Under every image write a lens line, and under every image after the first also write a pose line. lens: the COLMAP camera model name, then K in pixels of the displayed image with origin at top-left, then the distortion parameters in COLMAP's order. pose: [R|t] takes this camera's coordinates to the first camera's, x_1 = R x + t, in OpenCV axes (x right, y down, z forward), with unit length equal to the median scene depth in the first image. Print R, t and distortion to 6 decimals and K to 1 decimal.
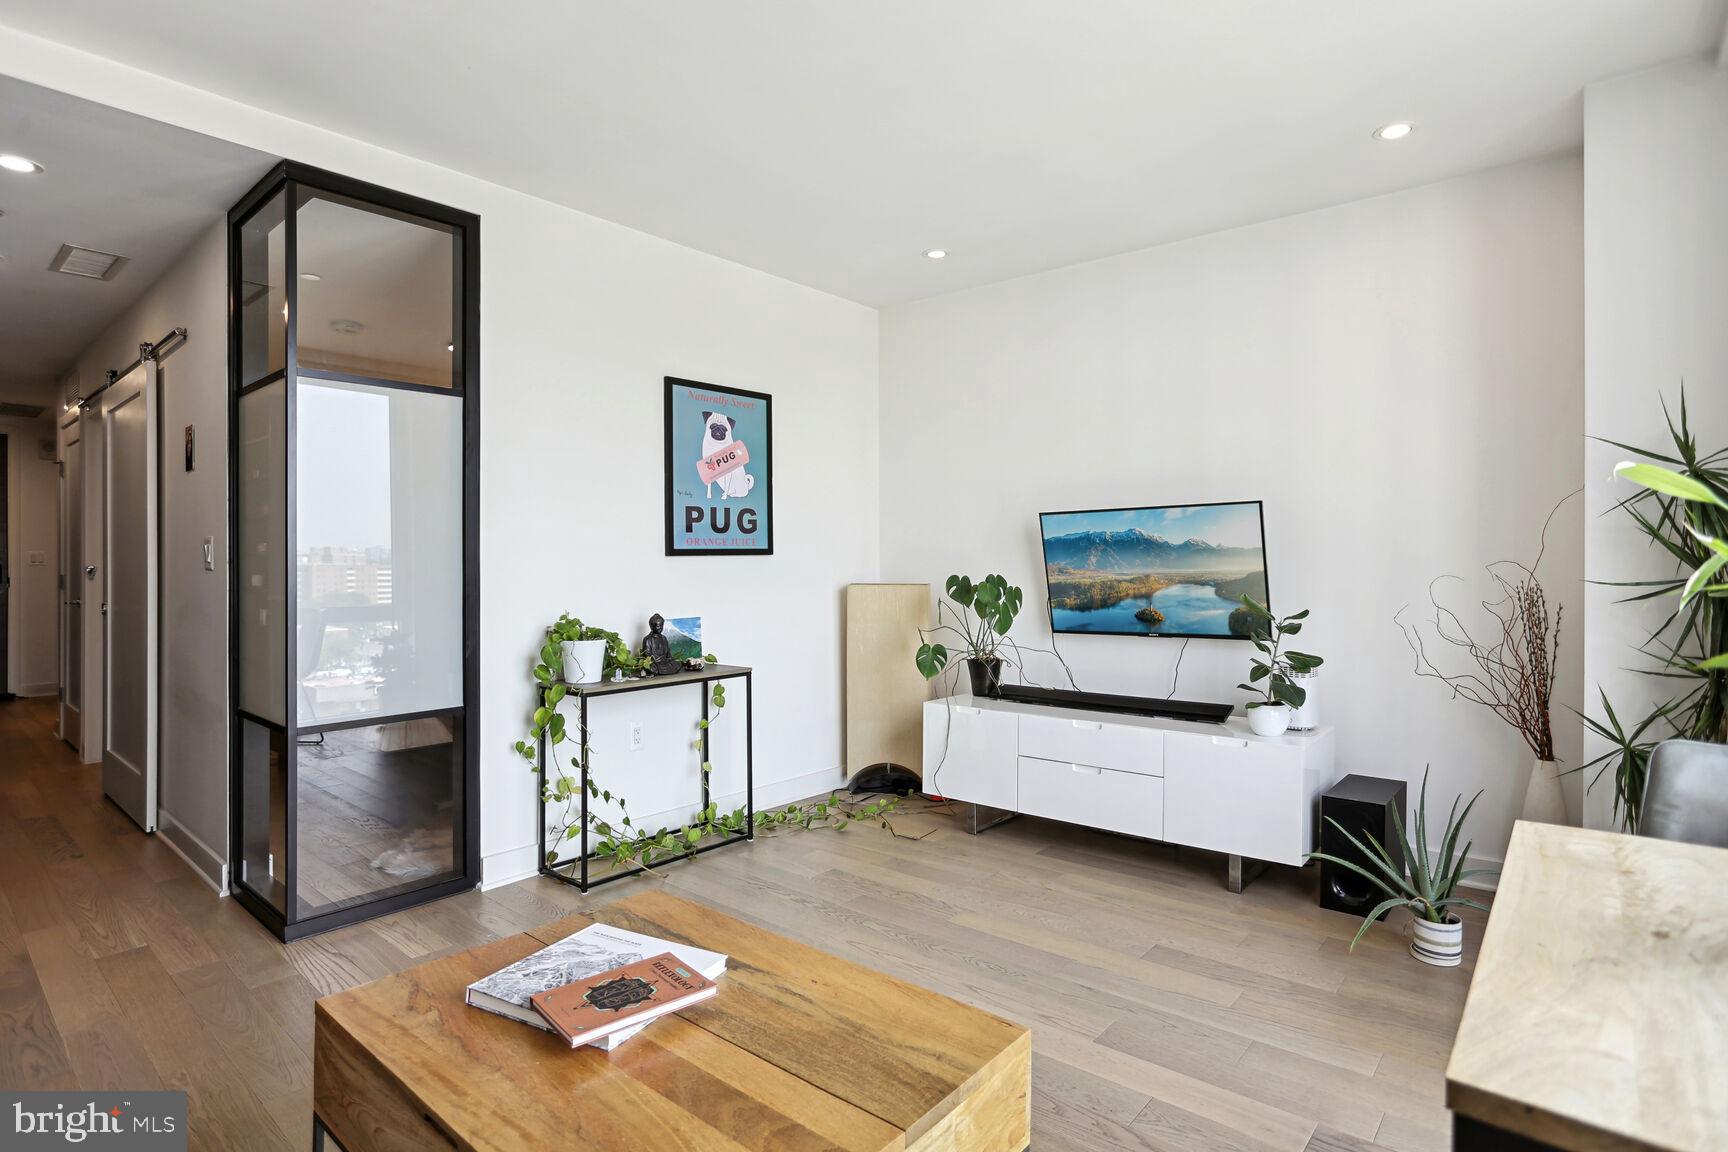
lens RADIAL K [[856.3, 0, 867.1], [0, 856.3, 557.3], [0, 0, 1]] dist [-0.001999, -0.000198]
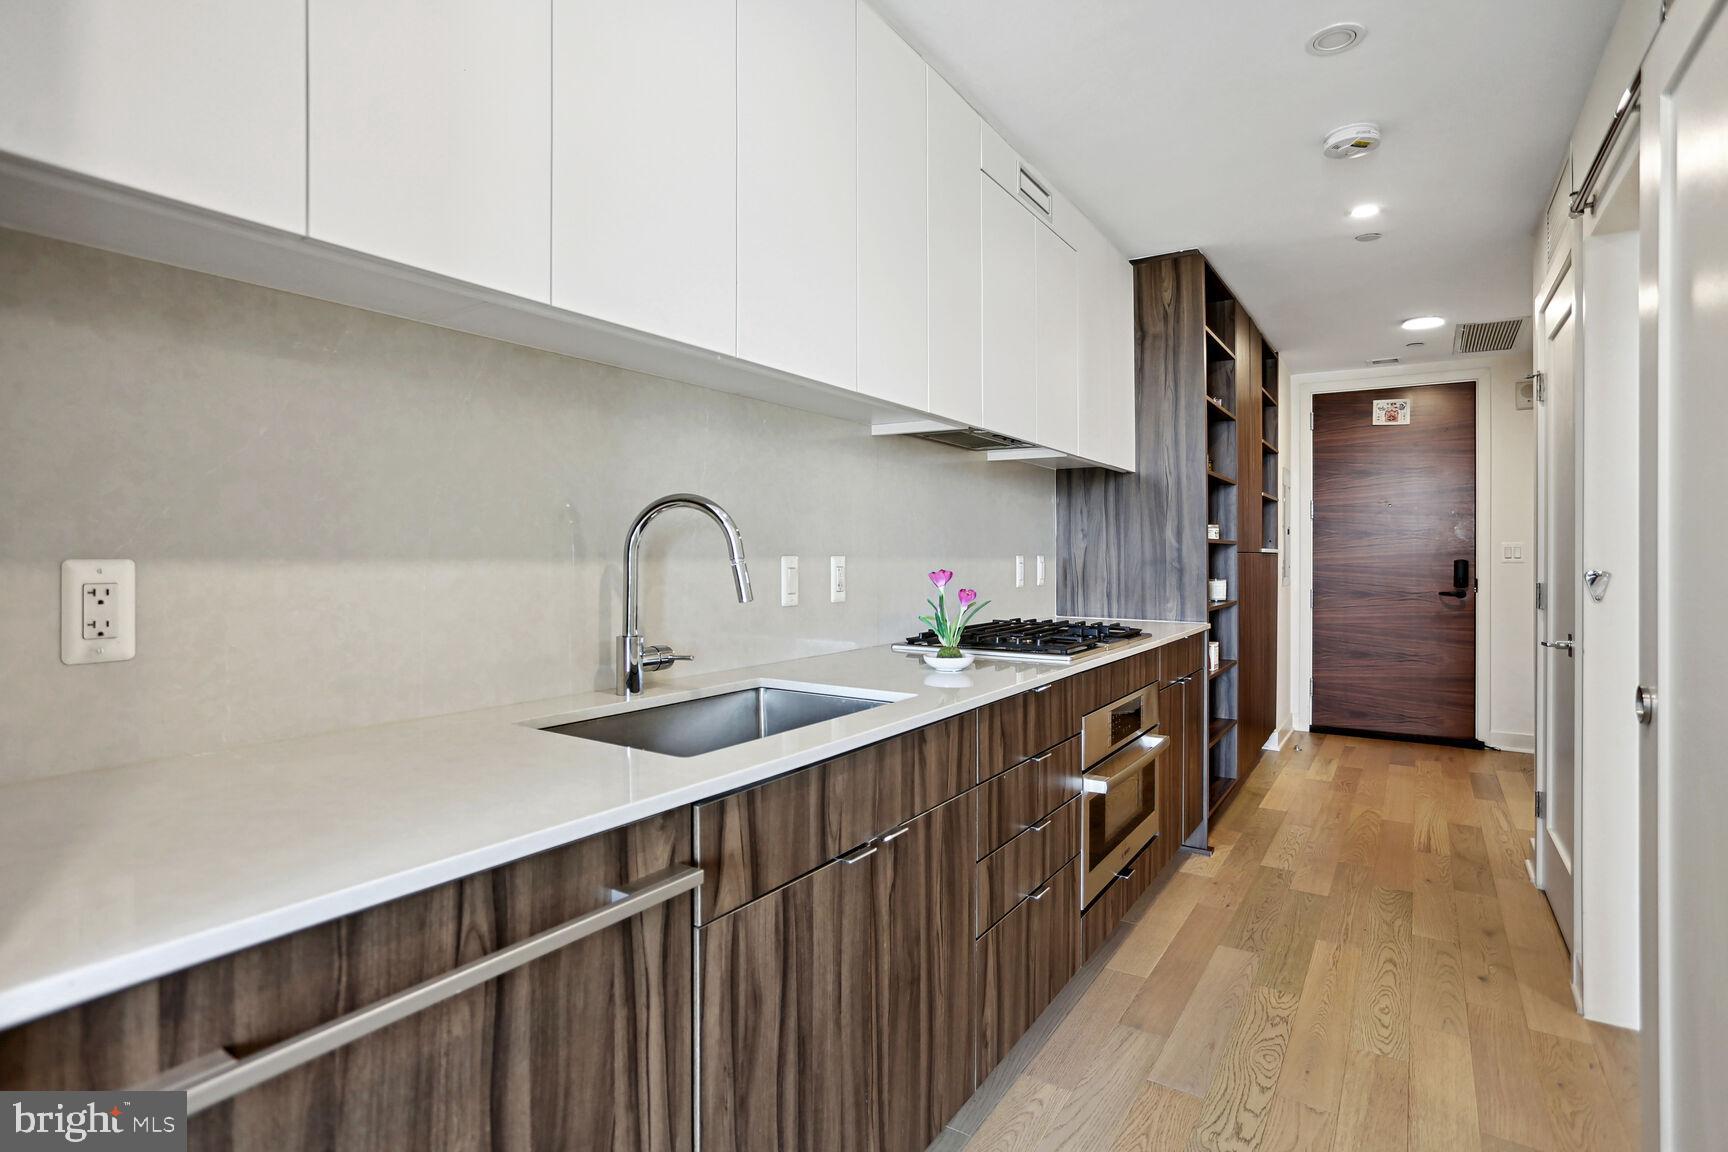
lens RADIAL K [[856.3, 0, 867.1], [0, 856.3, 557.3], [0, 0, 1]] dist [-0.001999, -0.000198]
pose [[0.136809, 0.003159, -0.990592, -0.466405], [-0.003497, 0.999990, 0.002706, 0.005246], [0.990591, 0.003094, 0.136819, 0.505643]]
